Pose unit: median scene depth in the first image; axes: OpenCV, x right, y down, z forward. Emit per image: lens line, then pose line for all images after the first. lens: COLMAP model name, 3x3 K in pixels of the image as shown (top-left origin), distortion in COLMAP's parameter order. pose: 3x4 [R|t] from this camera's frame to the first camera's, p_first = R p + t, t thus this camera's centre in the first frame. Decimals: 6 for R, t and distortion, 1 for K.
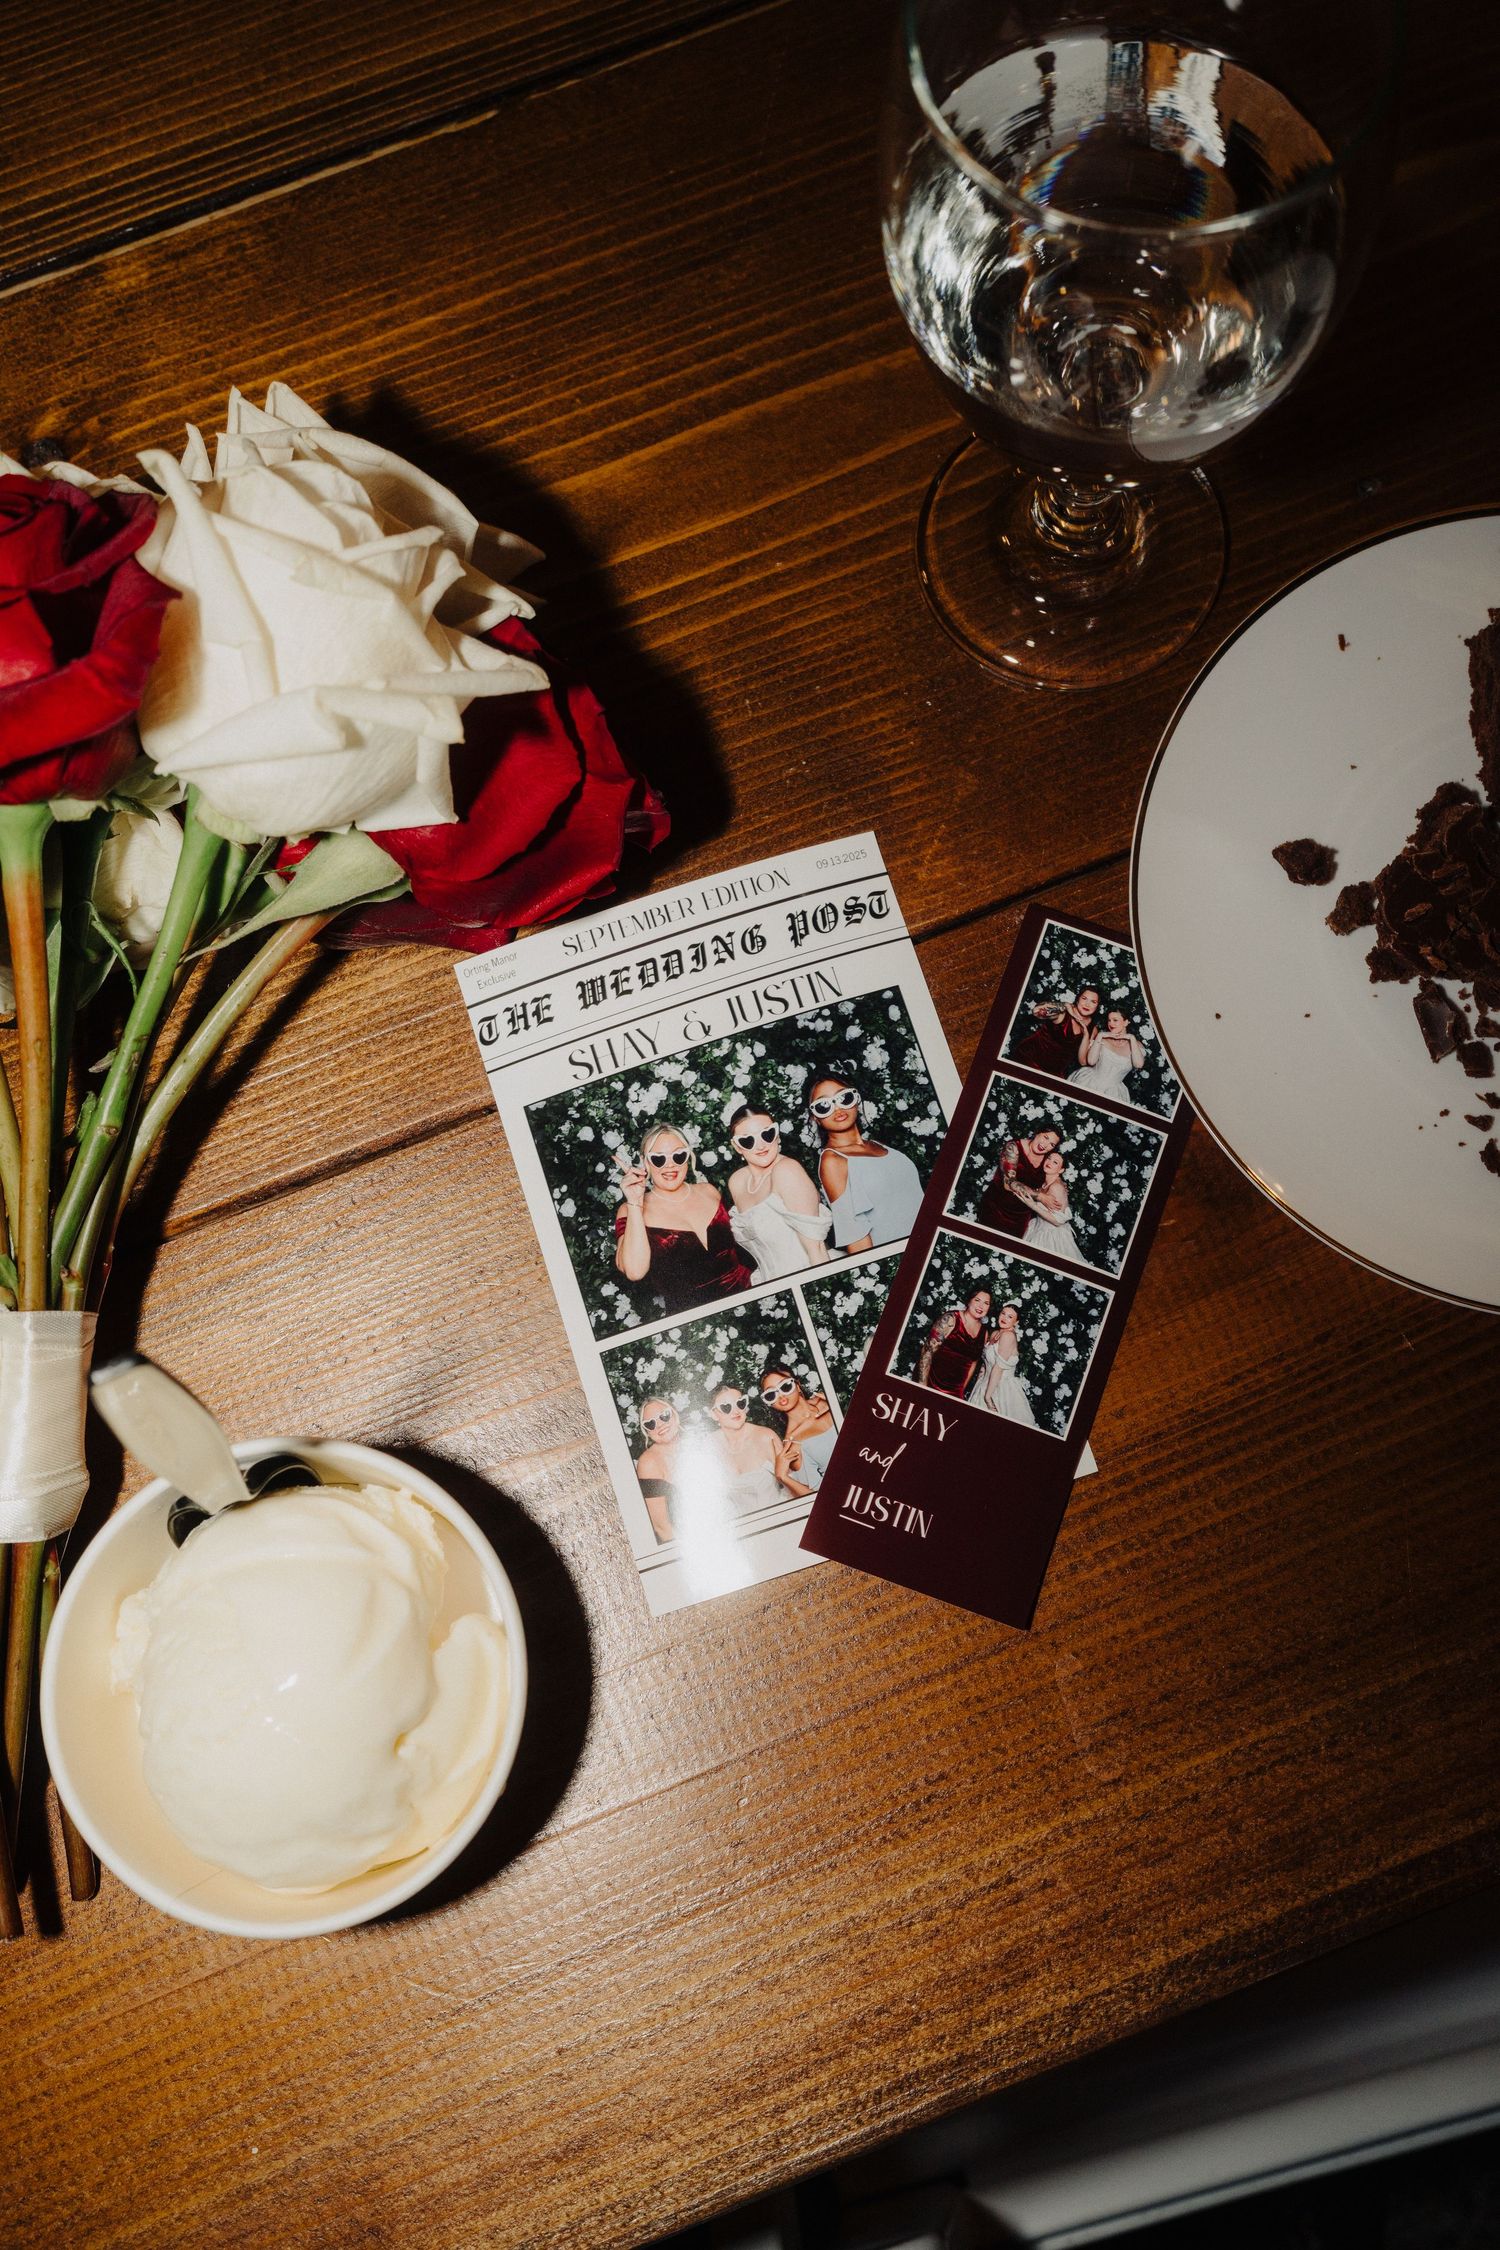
lens RADIAL K [[2226.7, 0, 750.0], [0, 2226.7, 1125.0], [0, 0, 1]] dist [0.007250, 0.000811]
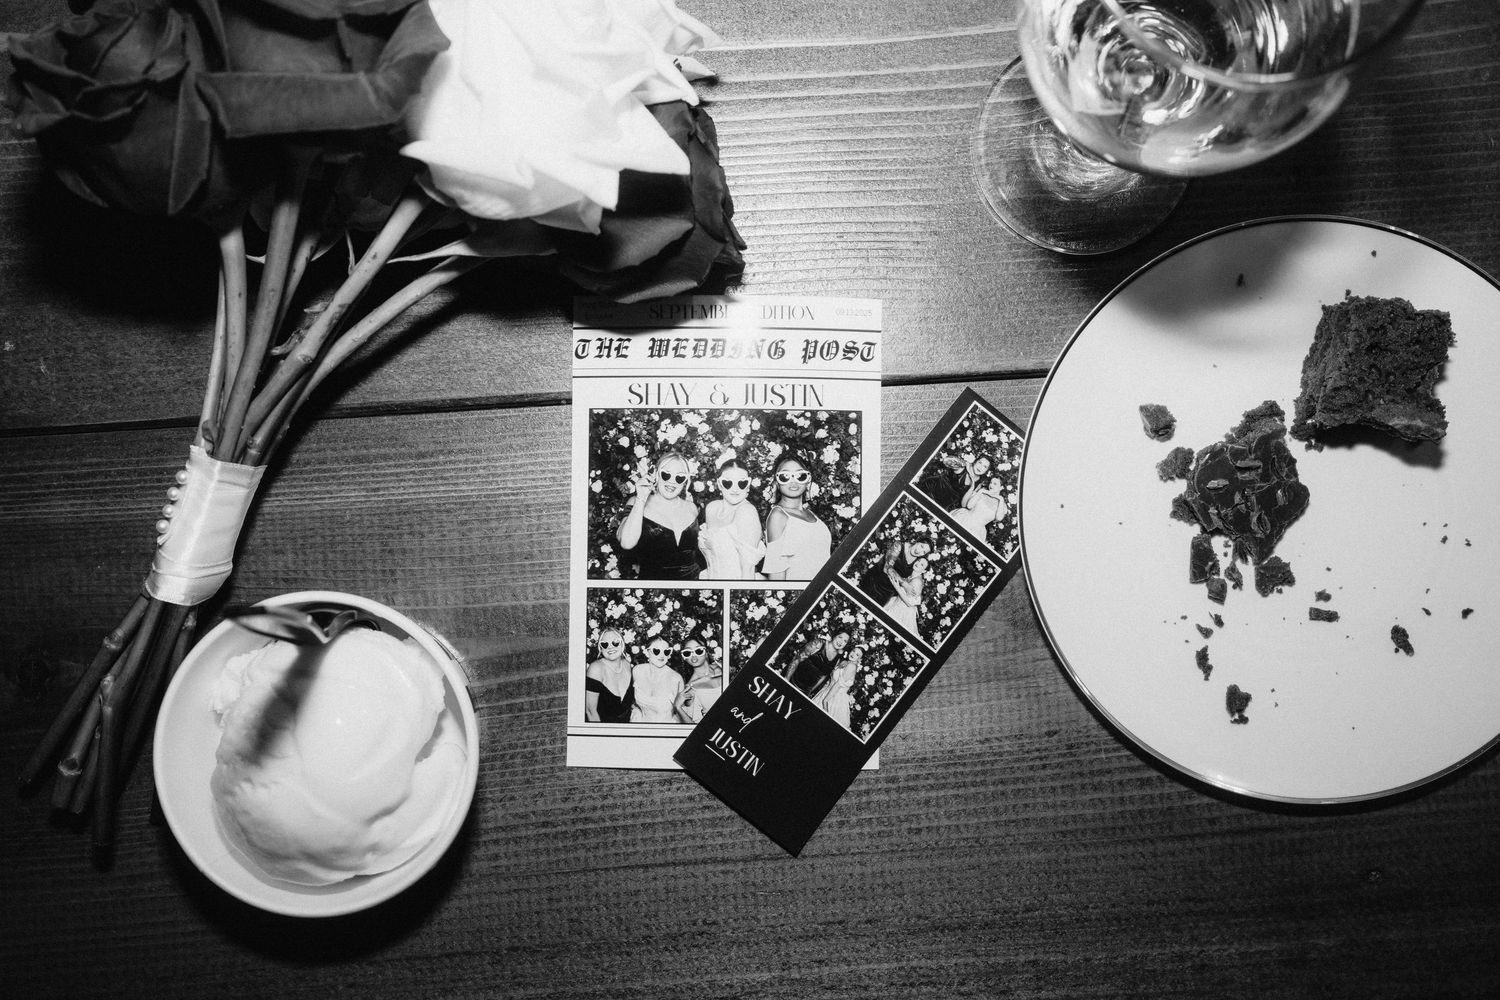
lens RADIAL K [[1484.4, 0, 747.9], [0, 1484.4, 448.7], [0, 0, 1]] dist [0.007250, 0.000811]
pose [[0.947947, 0.317017, 0.029955, -0.025007], [-0.317291, 0.932427, 0.172934, -0.186711], [0.026892, -0.173437, 0.984478, 0.048377]]
